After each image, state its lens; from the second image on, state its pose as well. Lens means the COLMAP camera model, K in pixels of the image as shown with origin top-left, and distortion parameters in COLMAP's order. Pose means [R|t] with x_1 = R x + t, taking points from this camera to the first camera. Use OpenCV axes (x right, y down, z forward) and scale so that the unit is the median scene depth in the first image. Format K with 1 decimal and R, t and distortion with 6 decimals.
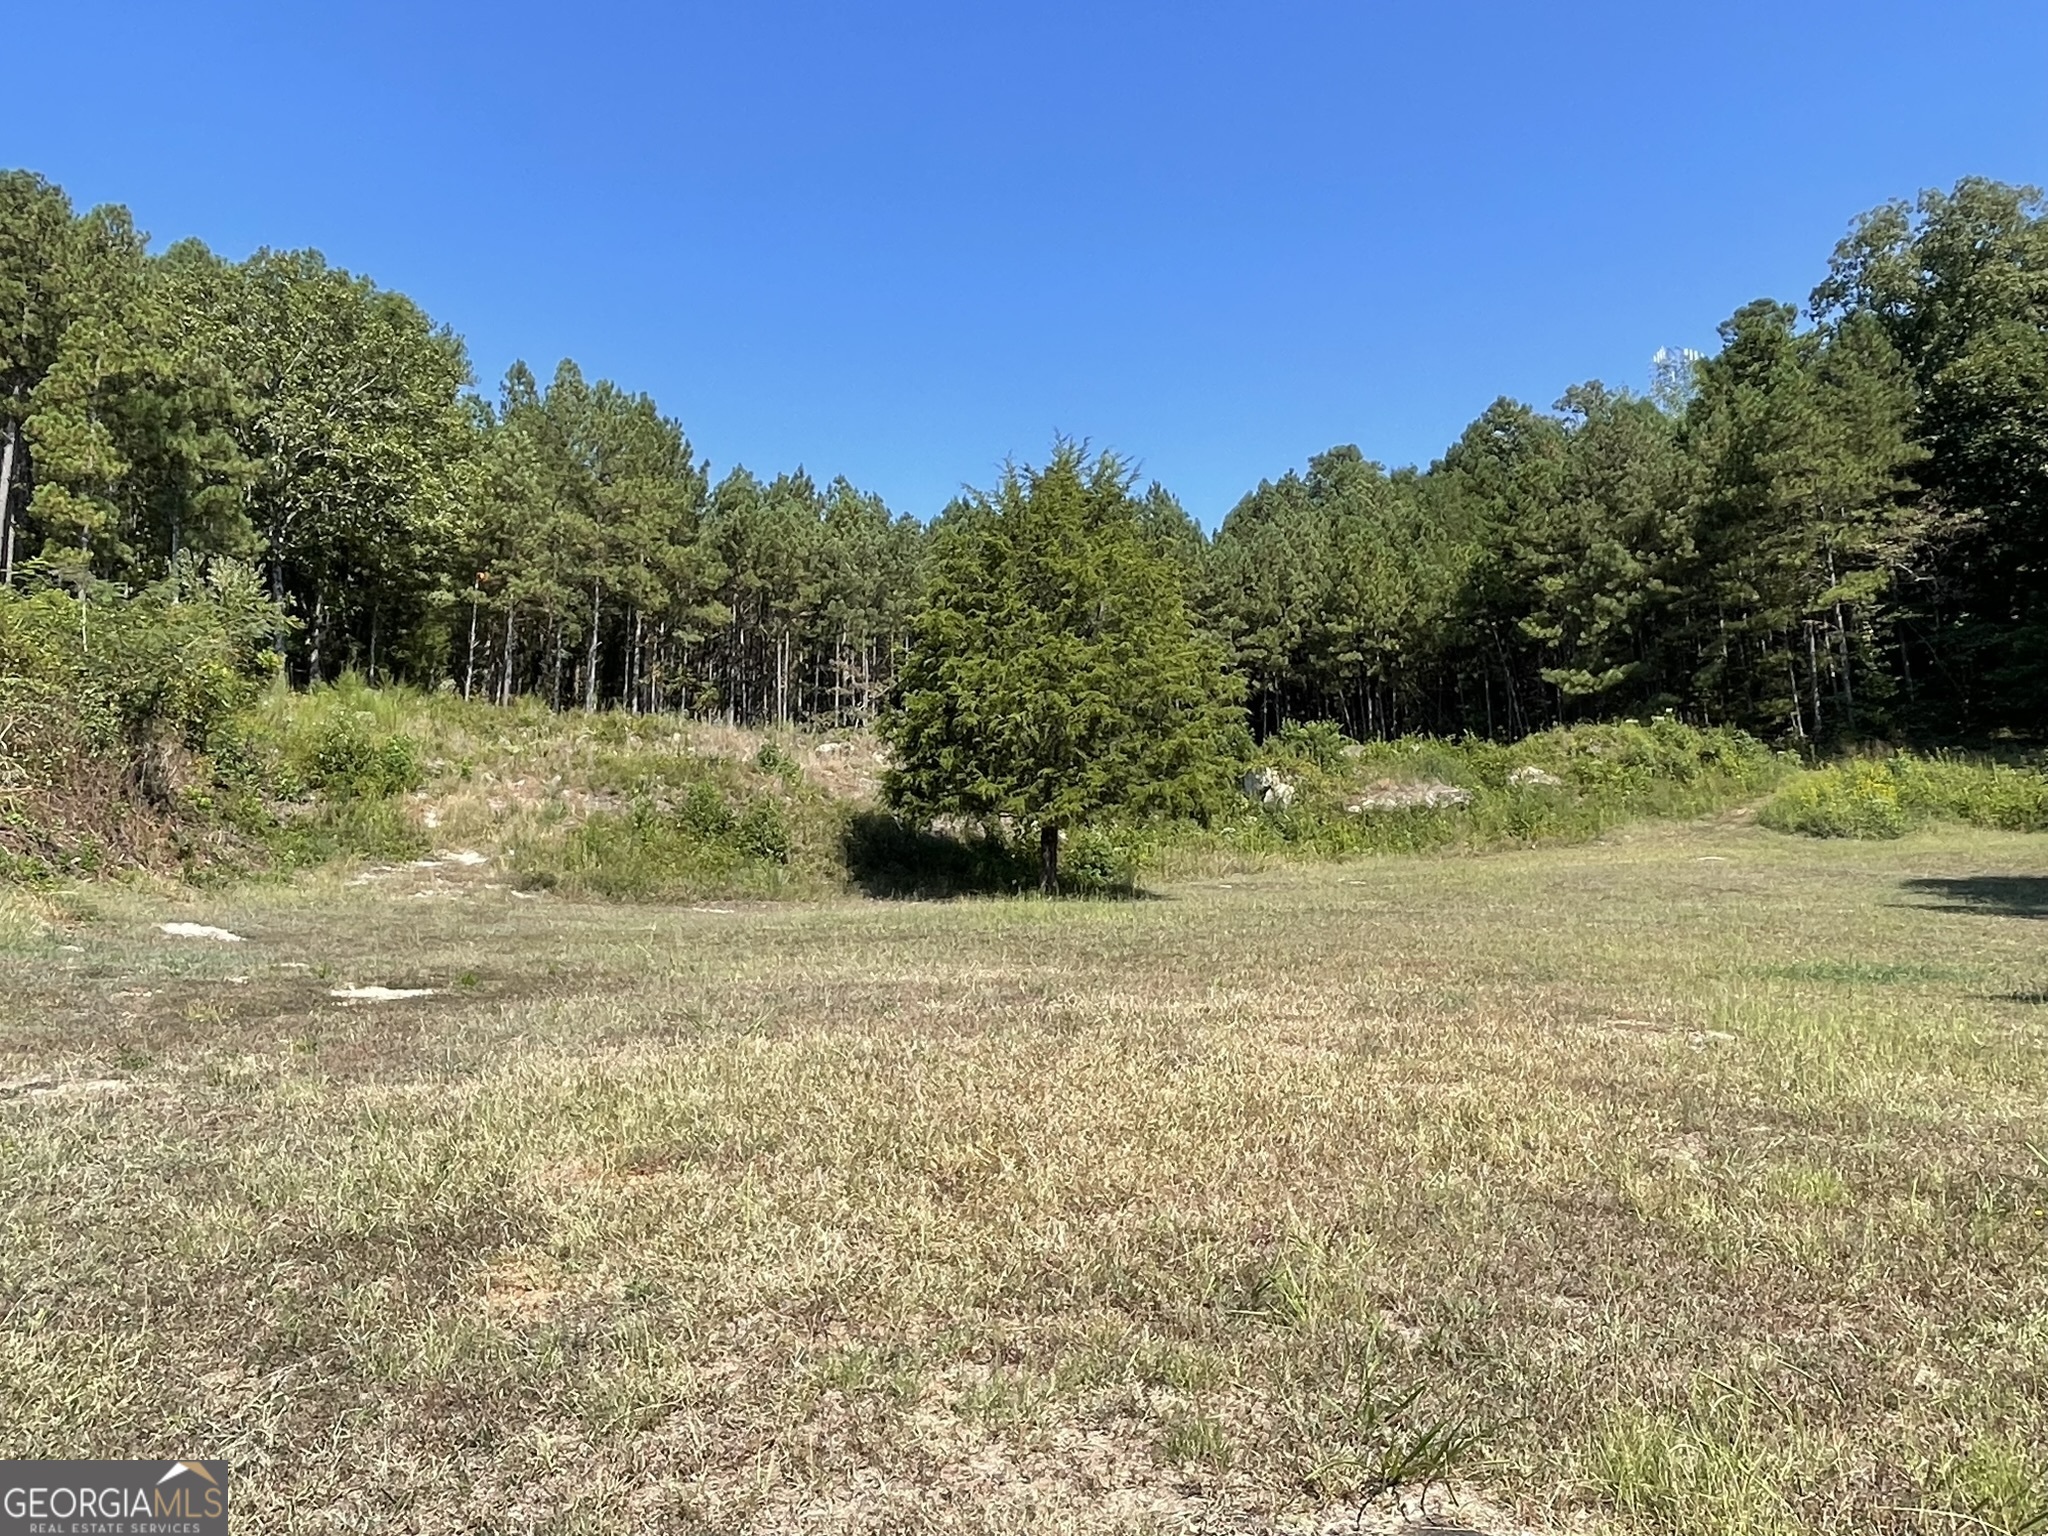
lens RADIAL K [[1552.5, 0, 1023.1], [0, 1552.5, 765.3], [0, 0, 1]] dist [0.024751, -0.021051]
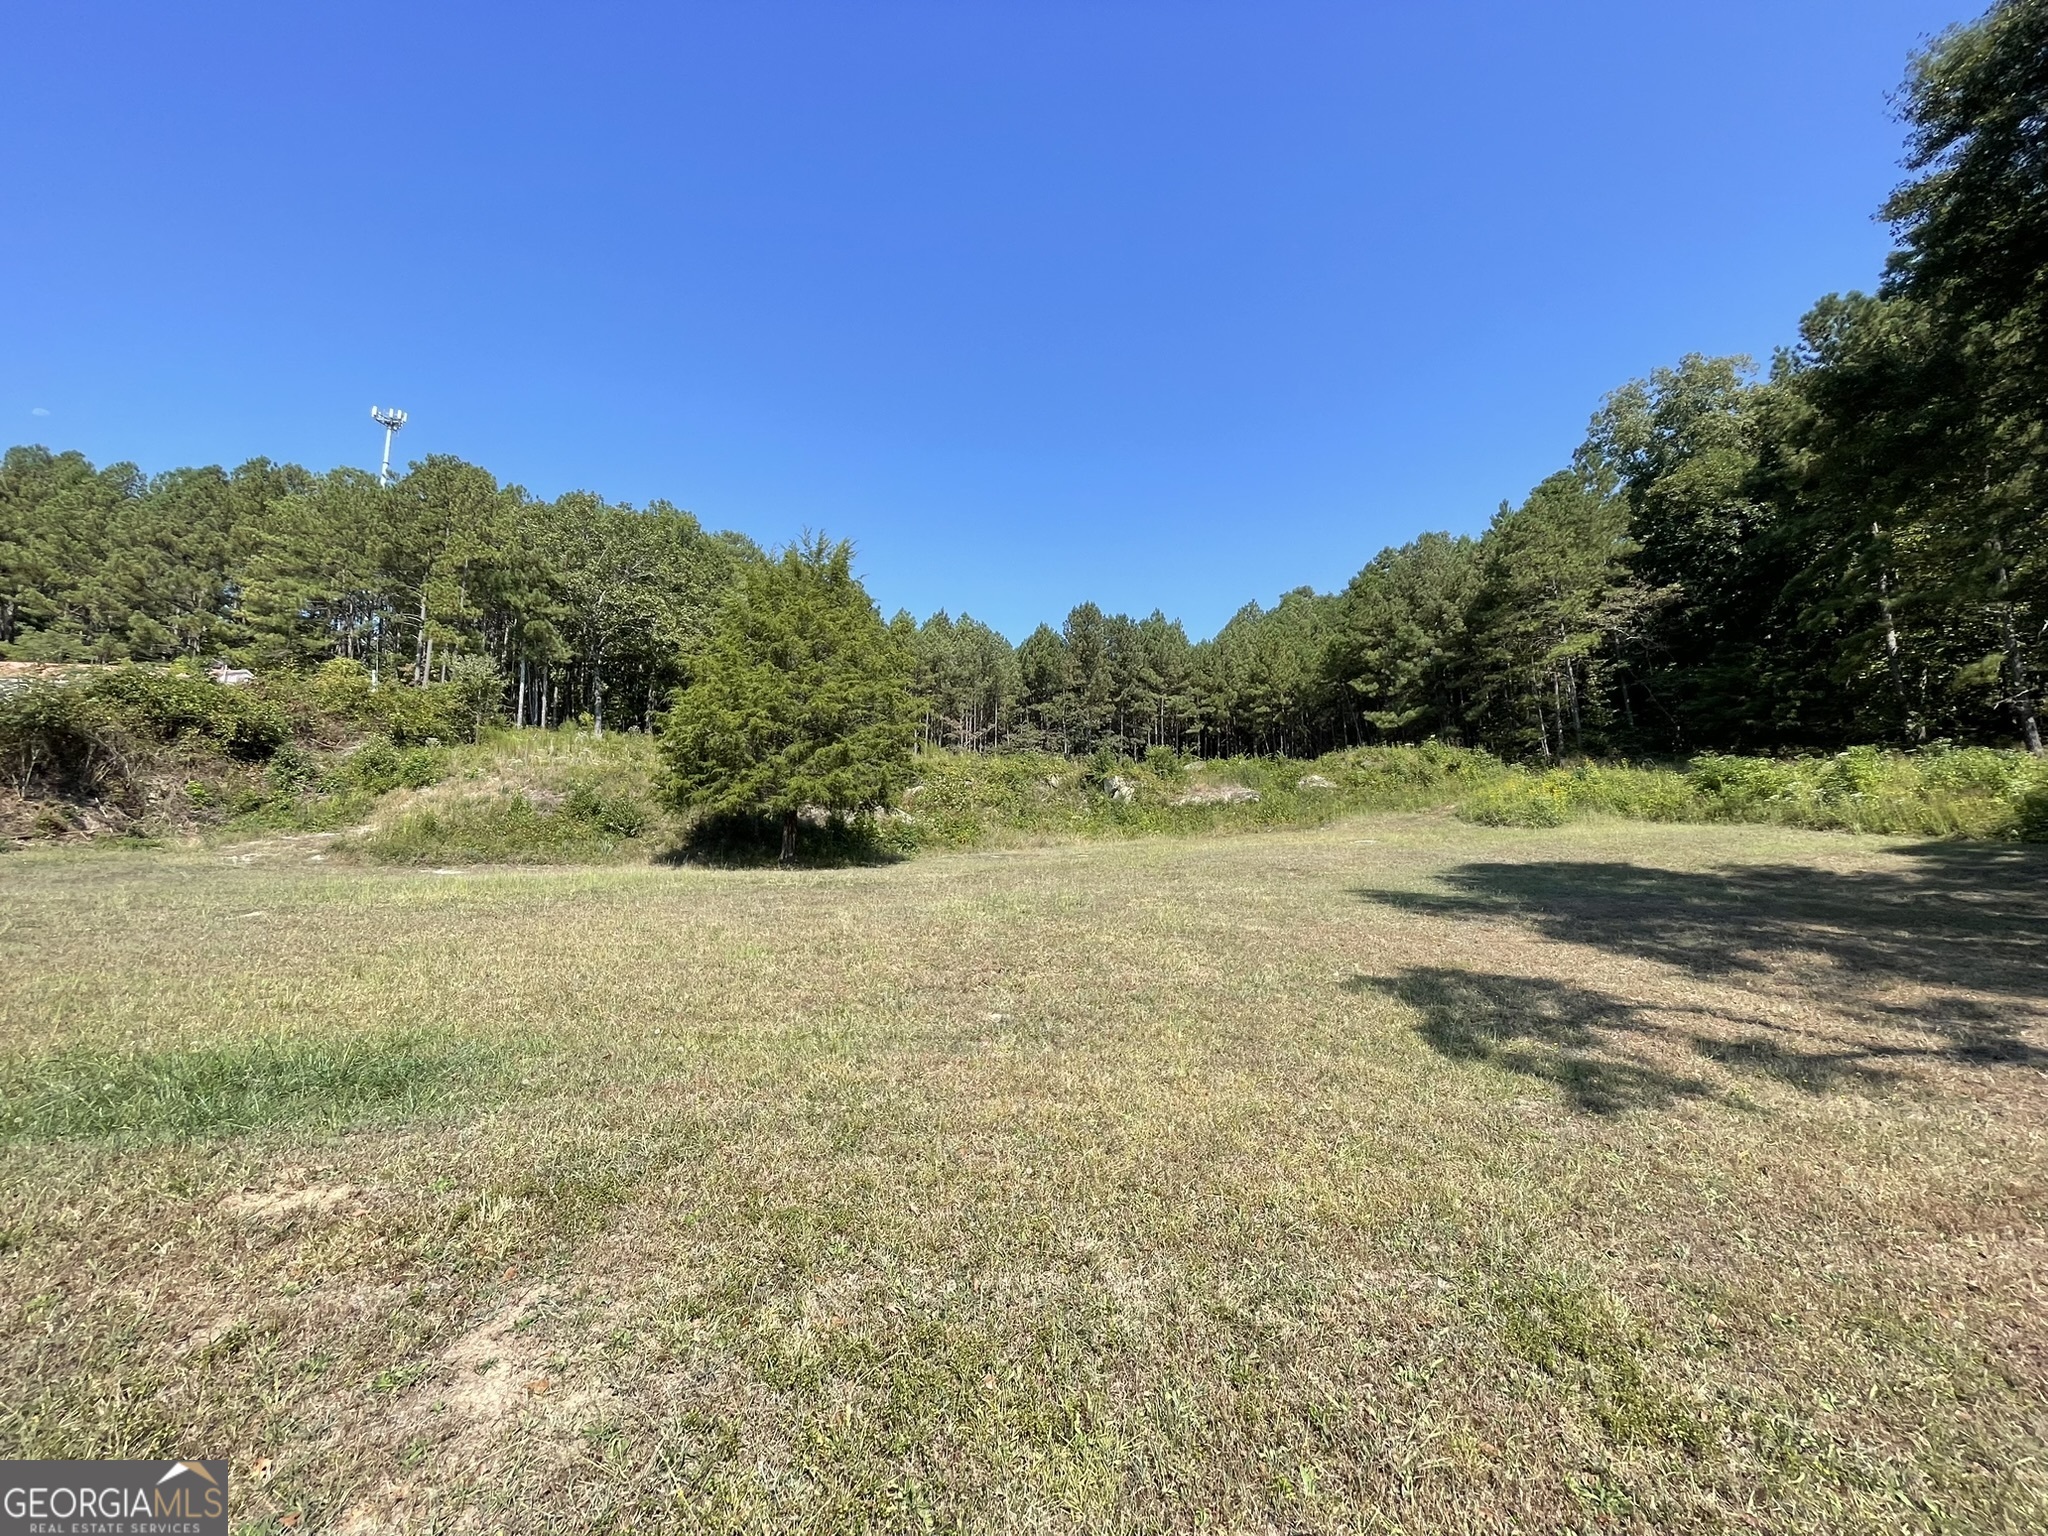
lens RADIAL K [[813.1, 0, 1022.9], [0, 813.1, 786.1], [0, 0, 1]] dist [0.004156, 0.000462]
pose [[0.978840, -0.001858, -0.204621, 0.192033], [0.002592, 0.999991, 0.003318, 0.006928], [0.204613, -0.003778, 0.978836, 0.183093]]
